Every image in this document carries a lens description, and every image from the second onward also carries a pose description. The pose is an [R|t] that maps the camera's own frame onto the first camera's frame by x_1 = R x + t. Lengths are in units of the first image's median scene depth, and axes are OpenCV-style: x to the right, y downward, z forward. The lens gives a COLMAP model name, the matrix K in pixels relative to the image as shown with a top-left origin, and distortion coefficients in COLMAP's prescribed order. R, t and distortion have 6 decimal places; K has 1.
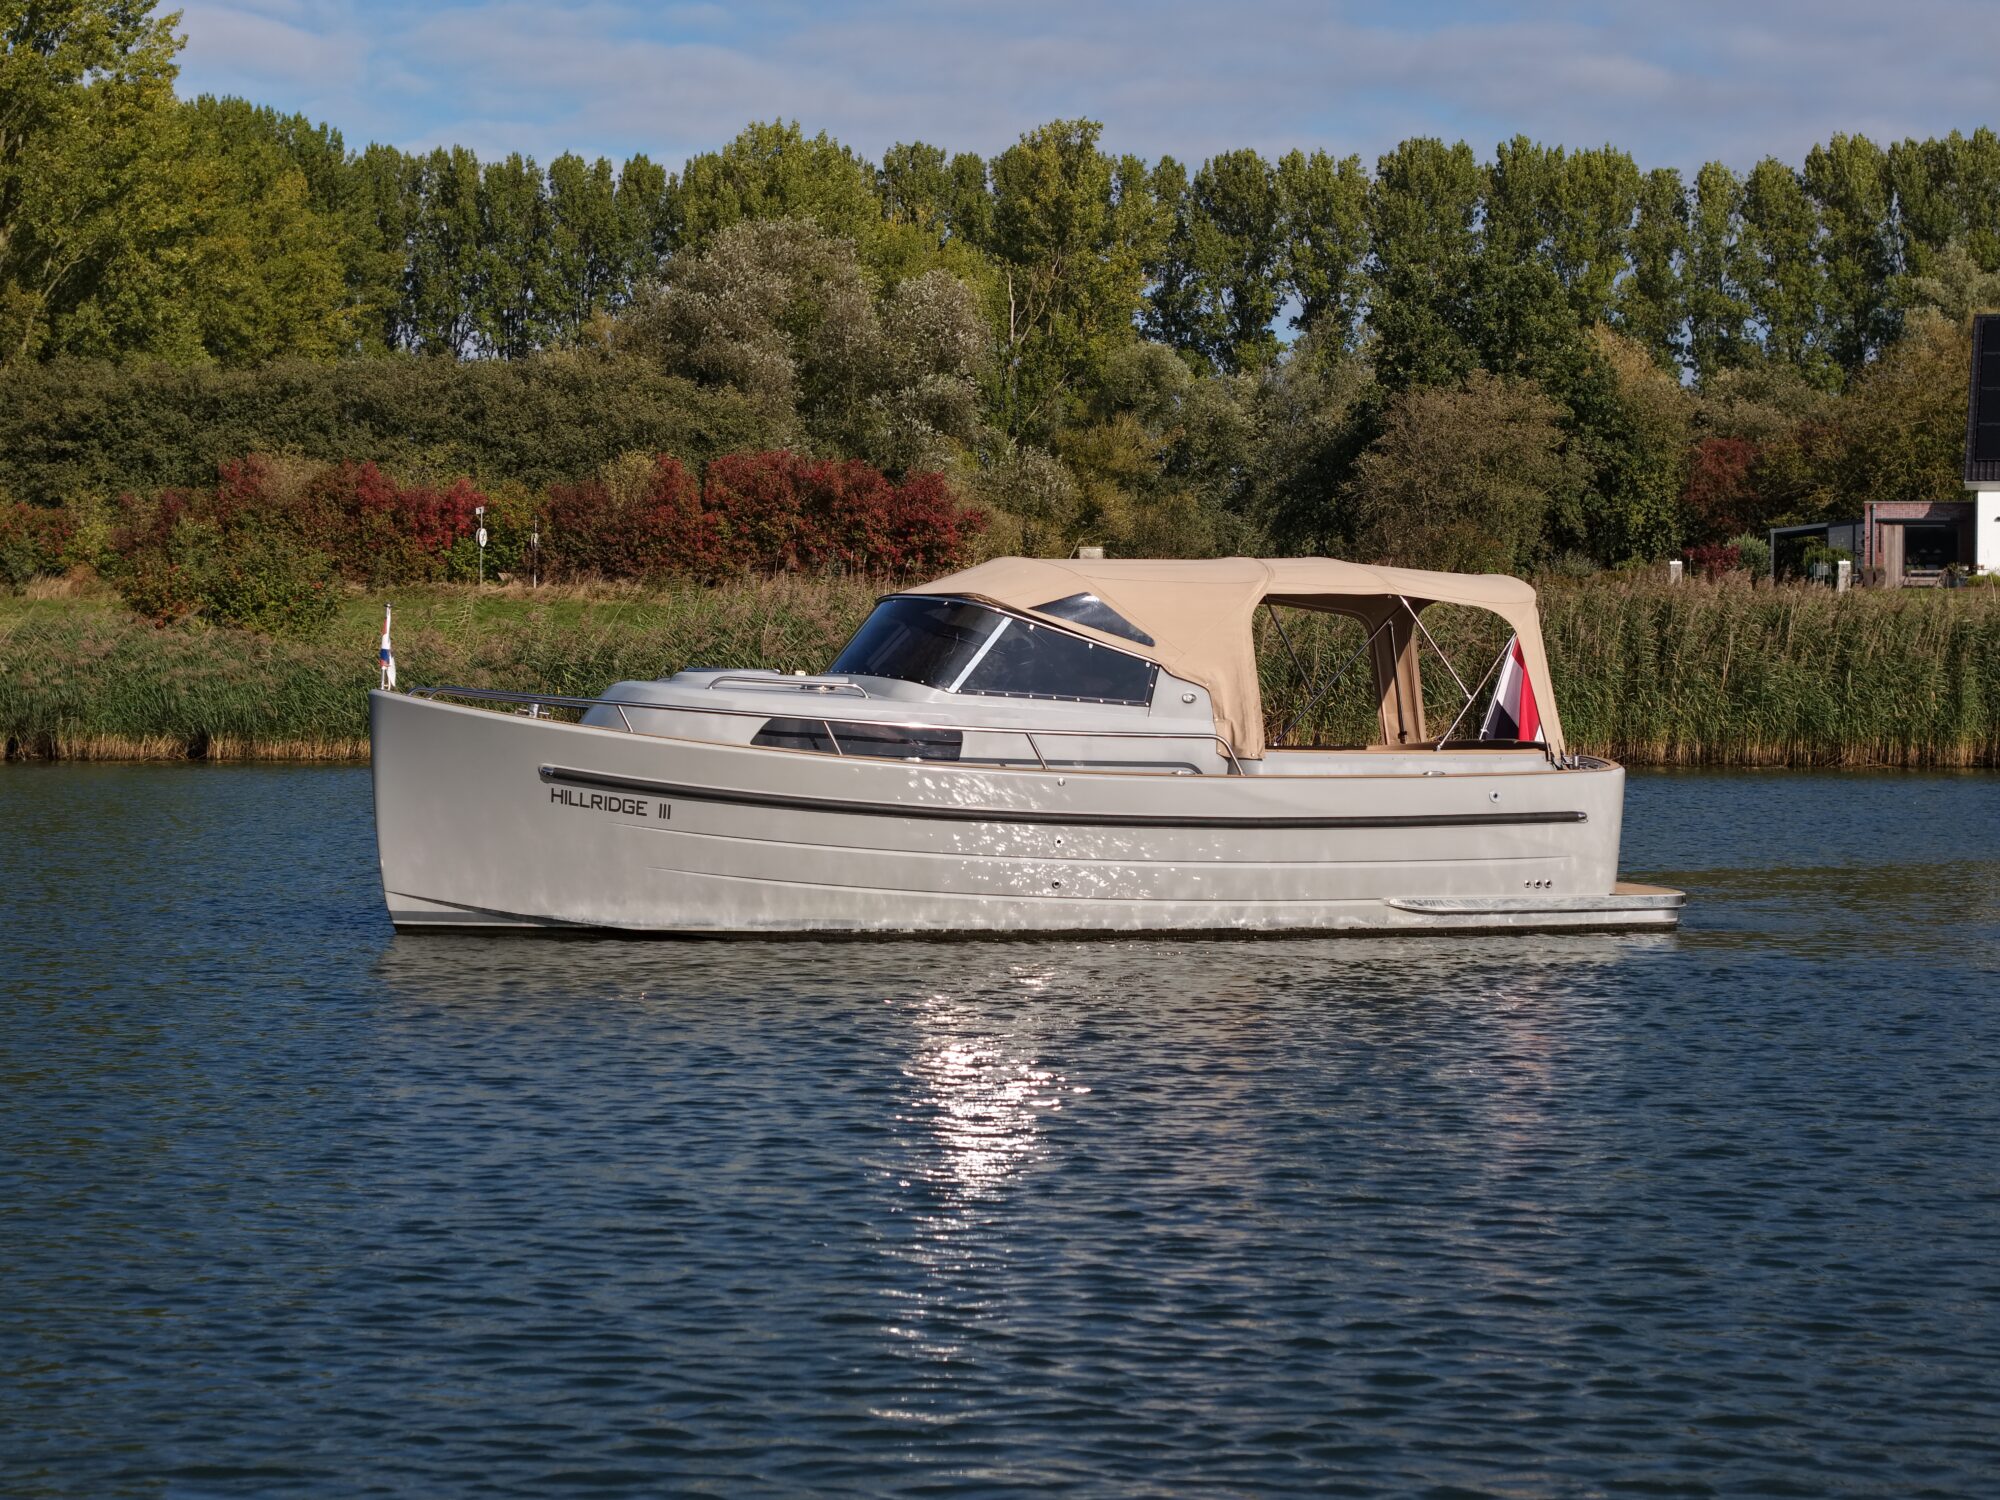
lens RADIAL K [[4166.4, 0, 1001.0], [0, 4166.4, 748.8], [0, 0, 1]] dist [-0.159917, 0.000000]
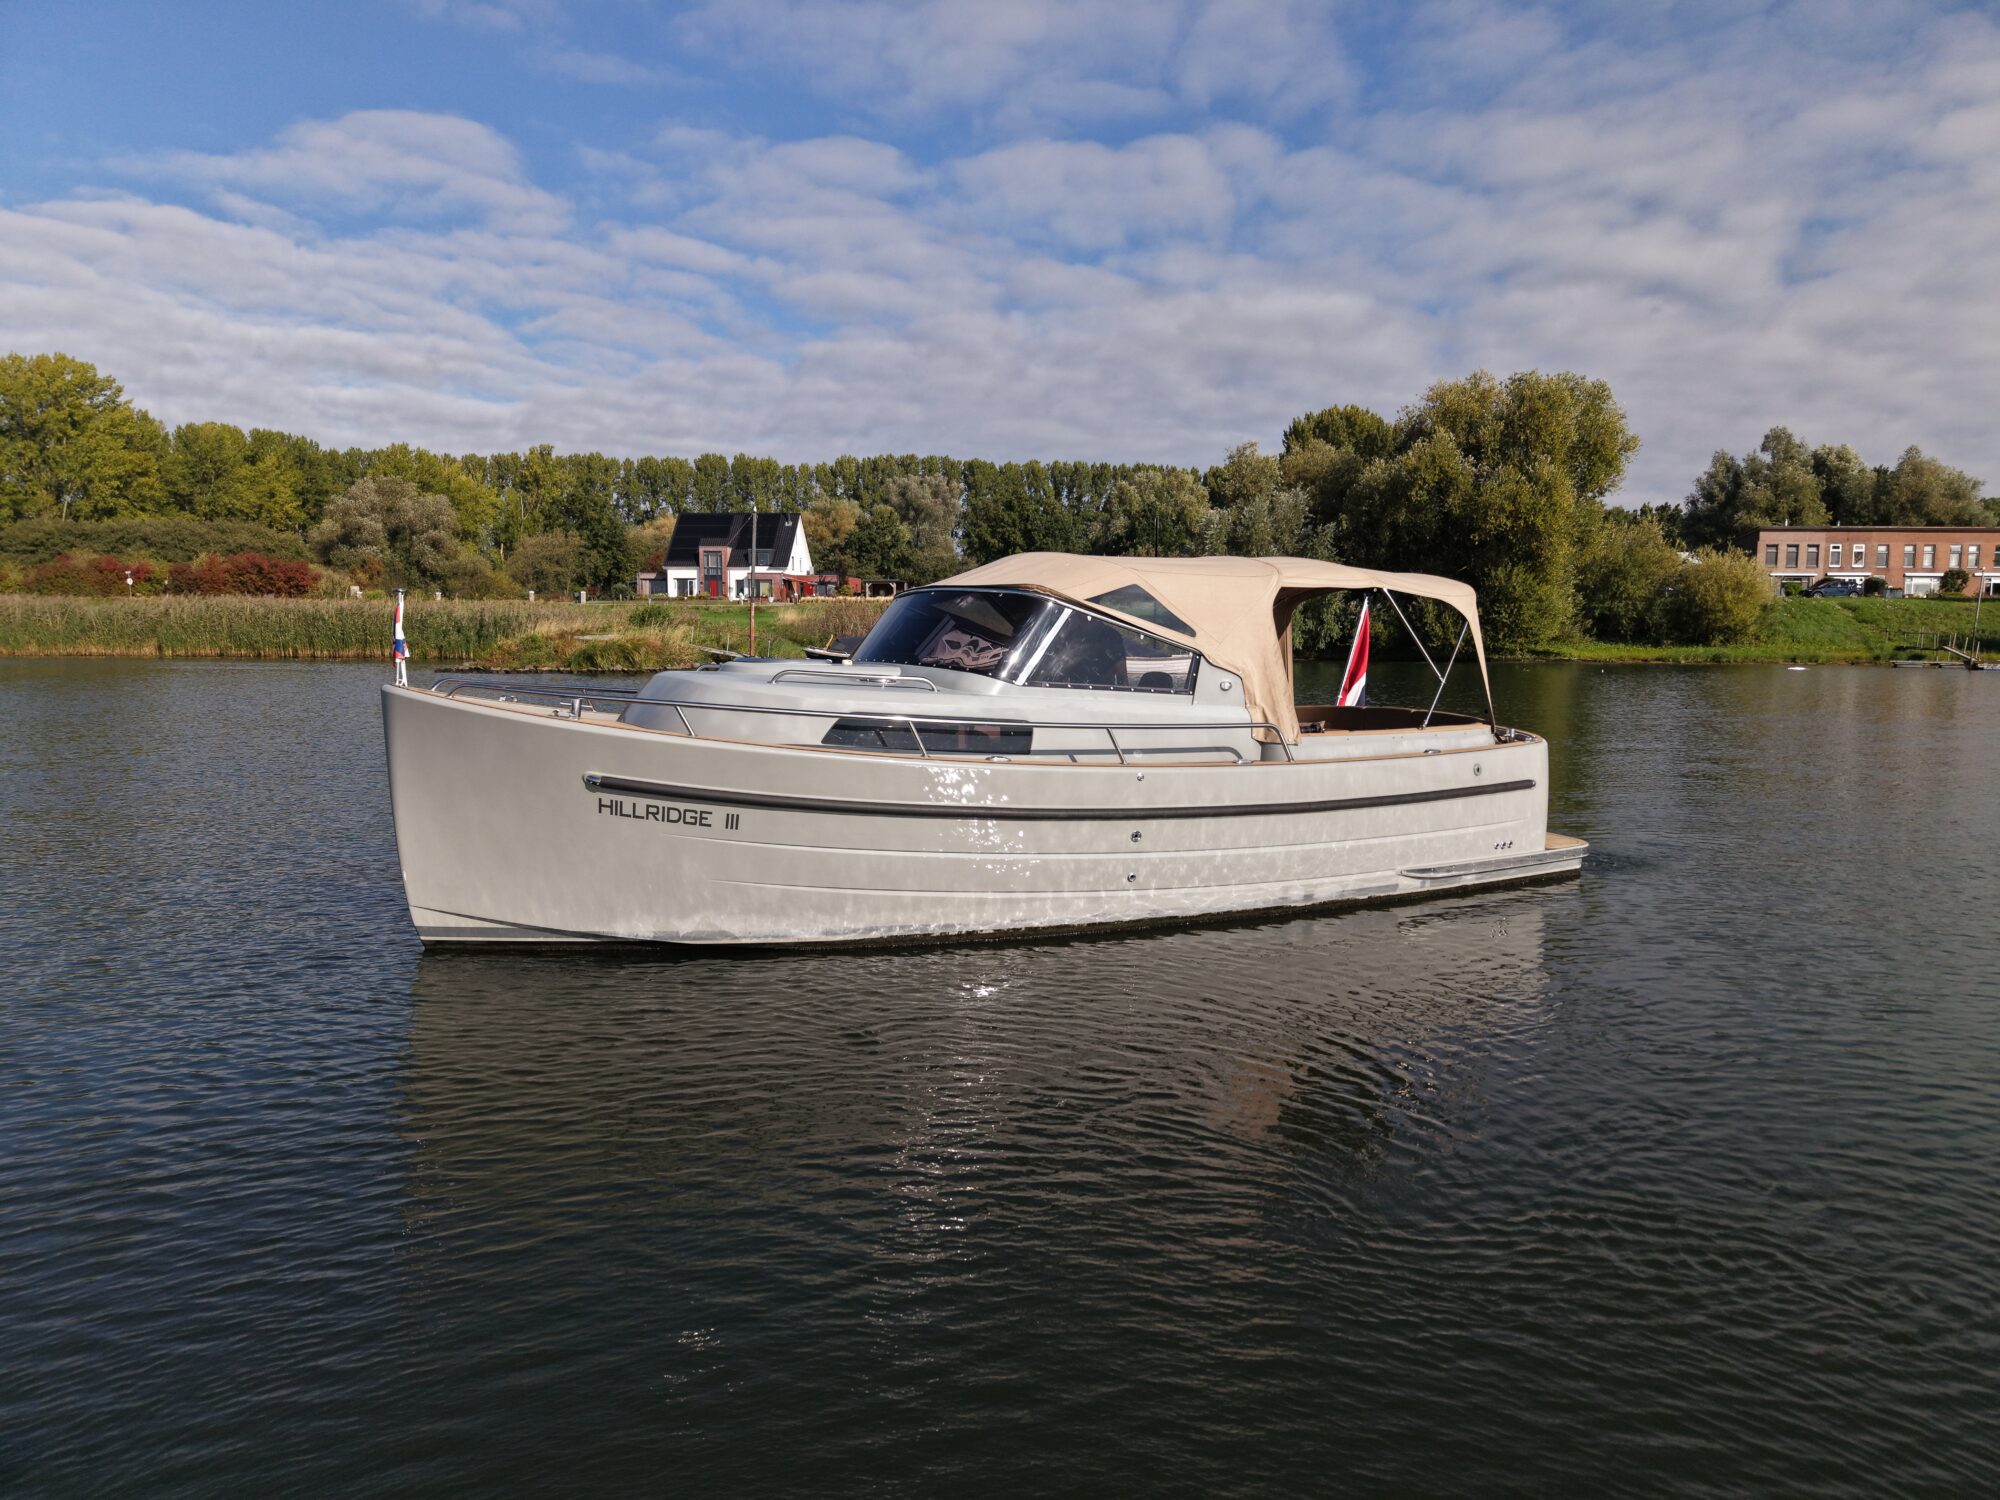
lens RADIAL K [[1367.6, 0, 989.9], [0, 1367.6, 766.0], [0, 0, 1]] dist [0.080293, -0.000726]
pose [[0.984732, -0.020337, 0.172883, -0.074501], [0.008932, 0.997747, 0.066489, -0.015641], [-0.173846, -0.063930, 0.982696, 0.678312]]
